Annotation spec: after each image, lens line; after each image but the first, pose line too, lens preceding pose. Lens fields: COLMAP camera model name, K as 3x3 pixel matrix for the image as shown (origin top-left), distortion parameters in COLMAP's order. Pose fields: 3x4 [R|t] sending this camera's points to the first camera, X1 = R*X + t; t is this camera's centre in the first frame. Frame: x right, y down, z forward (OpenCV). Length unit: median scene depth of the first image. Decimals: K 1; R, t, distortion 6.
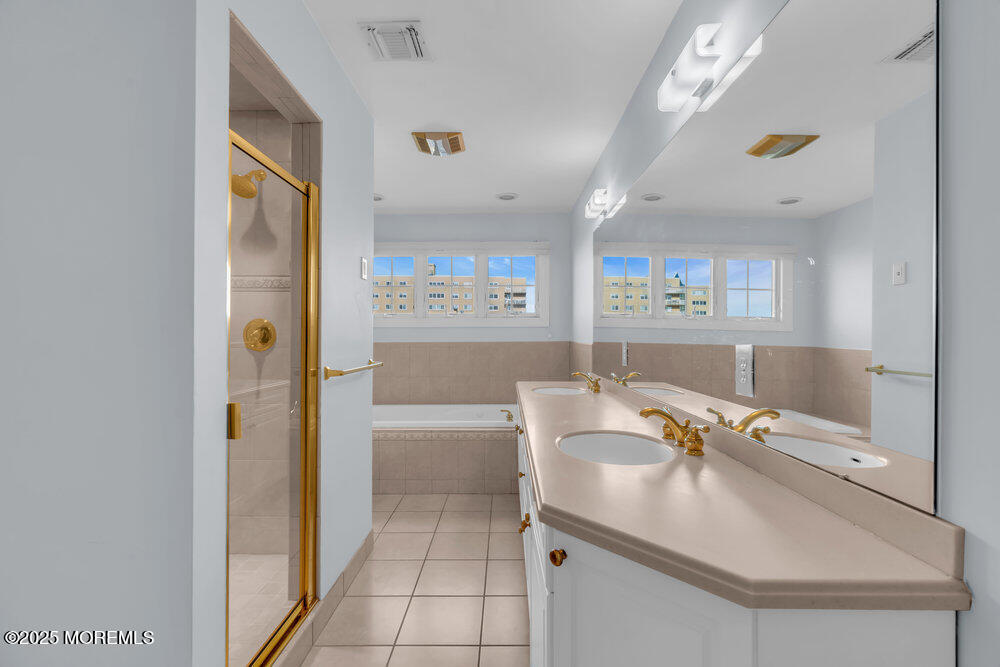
lens RADIAL K [[449.7, 0, 501.7], [0, 449.7, 335.5], [0, 0, 1]] dist [-0.008963, 0.001403]
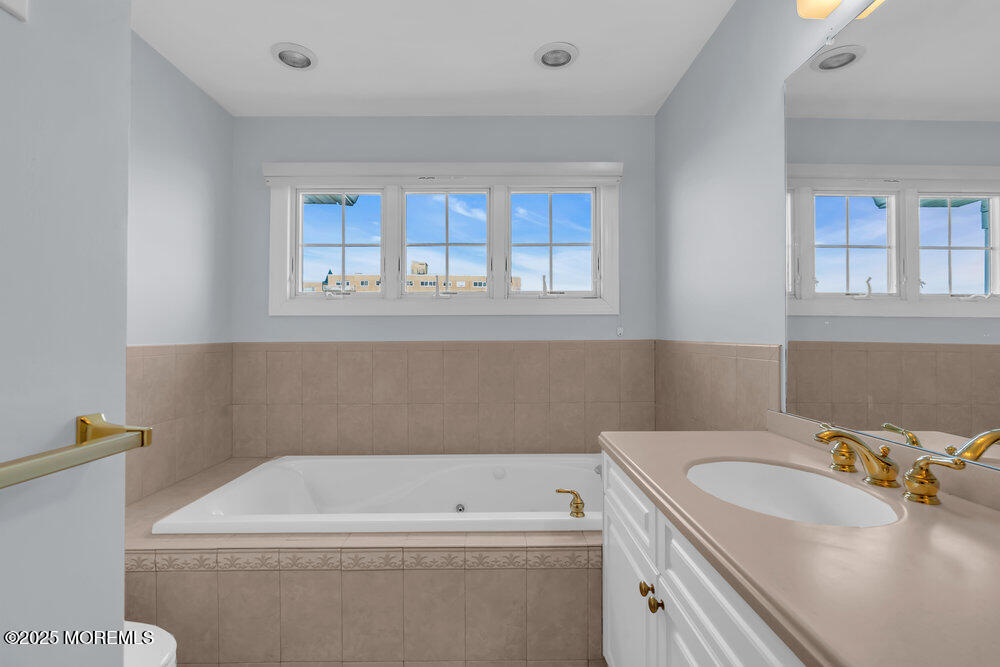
lens RADIAL K [[449.7, 0, 500.3], [0, 449.7, 332.3], [0, 0, 1]] dist [-0.008963, 0.001403]
pose [[0.999901, -0.004285, 0.013413, -0.065411], [0.004413, 0.999945, -0.009552, 0.010285], [-0.013371, 0.009611, 0.999864, 0.546428]]
